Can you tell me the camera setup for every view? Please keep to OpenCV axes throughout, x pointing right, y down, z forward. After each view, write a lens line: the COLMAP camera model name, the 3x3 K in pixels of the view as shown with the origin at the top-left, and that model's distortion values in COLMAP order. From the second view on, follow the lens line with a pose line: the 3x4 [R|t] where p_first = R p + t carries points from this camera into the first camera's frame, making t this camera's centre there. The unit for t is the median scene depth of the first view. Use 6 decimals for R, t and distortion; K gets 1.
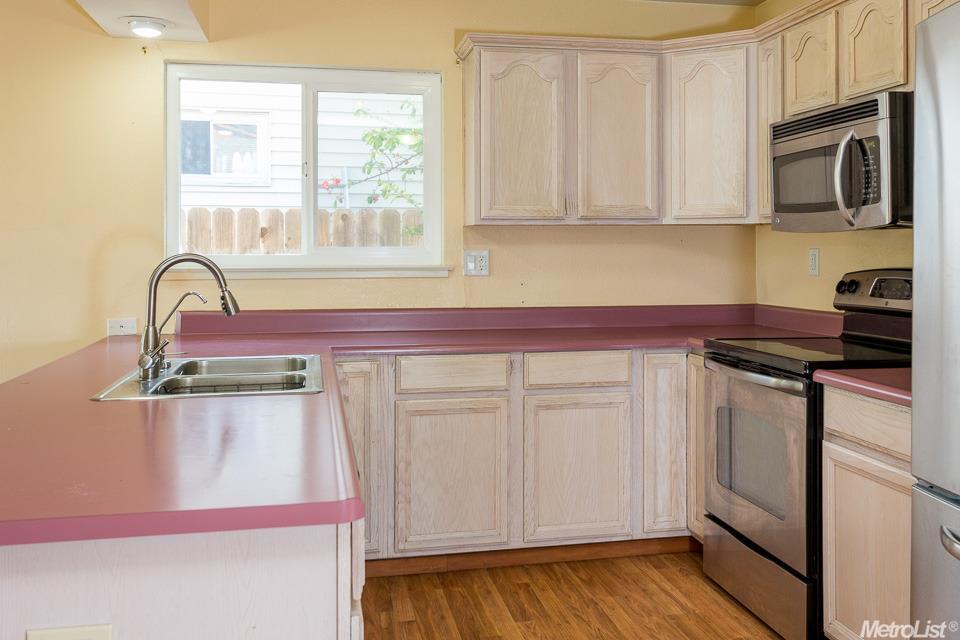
lens RADIAL K [[921.1, 0, 509.0], [0, 921.1, 246.3], [0, 0, 1]] dist [0.013621, 0.000000]
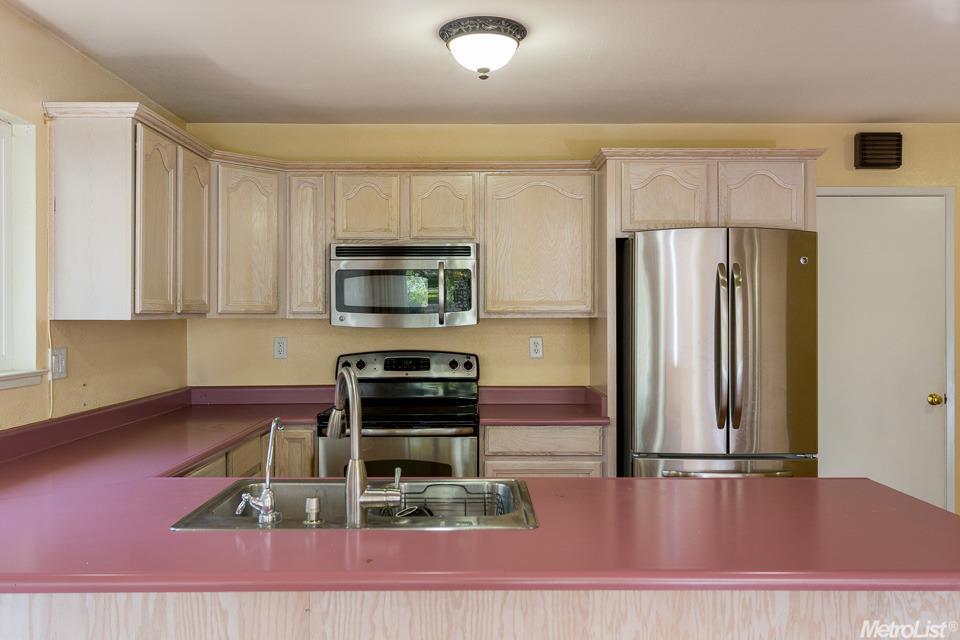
lens RADIAL K [[807.5, 0, 473.1], [0, 807.5, 321.8], [0, 0, 1]] dist [0.002781, 0.006541]
pose [[0.205292, -0.007232, 0.978674, -0.774335], [-0.001222, 0.999970, 0.007646, -0.030289], [-0.978700, -0.002766, 0.205277, 0.556221]]
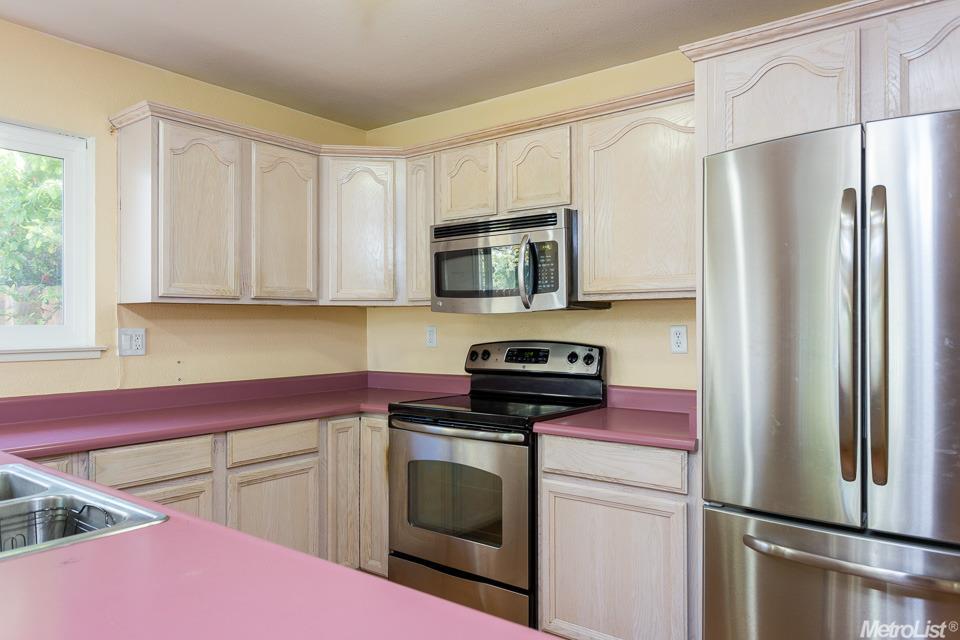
lens RADIAL K [[667.8, 0, 474.5], [0, 667.8, 316.5], [0, 0, 1]] dist [0.018977, -0.007098]
pose [[0.769143, 0.004901, 0.639057, -0.239242], [0.001746, 0.999951, -0.009770, -0.001469], [-0.639074, 0.008630, 0.769097, 0.267986]]
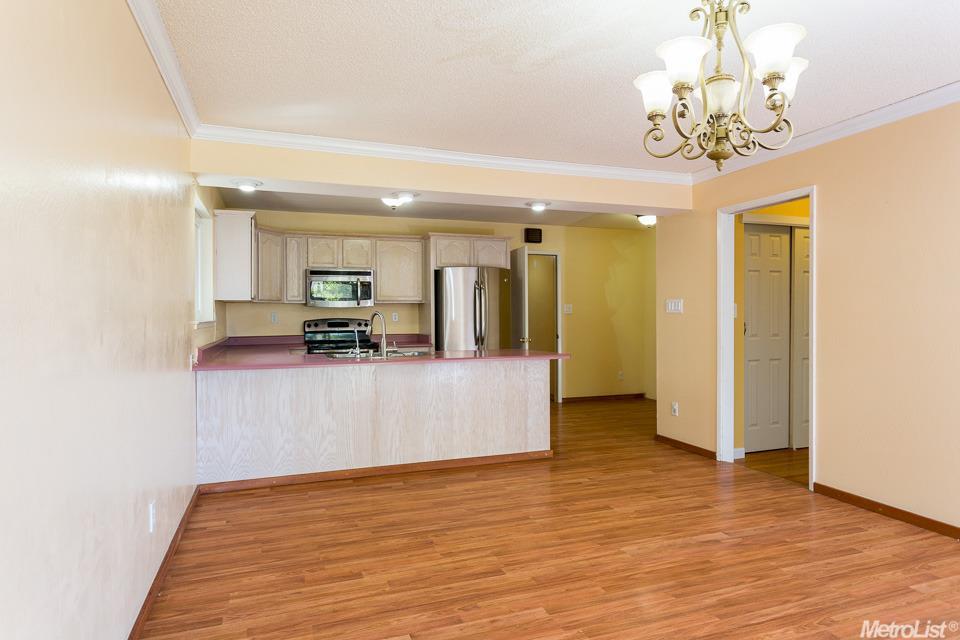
lens RADIAL K [[579.9, 0, 478.6], [0, 579.9, 324.3], [0, 0, 1]] dist [0.015340, 0.003321]
pose [[-0.140902, -0.011003, 0.989962, -1.544105], [0.004321, 0.999922, 0.011729, 0.020234], [-0.990014, 0.005930, -0.140844, 0.711489]]
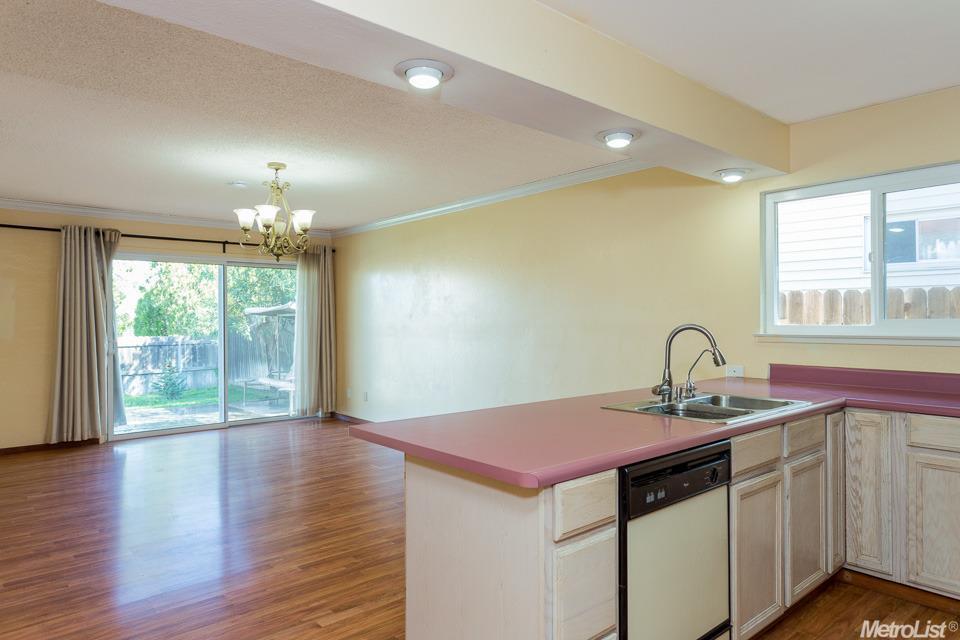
lens RADIAL K [[616.4, 0, 477.0], [0, 616.4, 317.2], [0, 0, 1]] dist [-0.000269, 0.009438]
pose [[0.482281, -0.003080, -0.876011, 0.297370], [0.001871, 0.999995, -0.002486, -0.001356], [0.876015, -0.000440, 0.482284, 0.143926]]
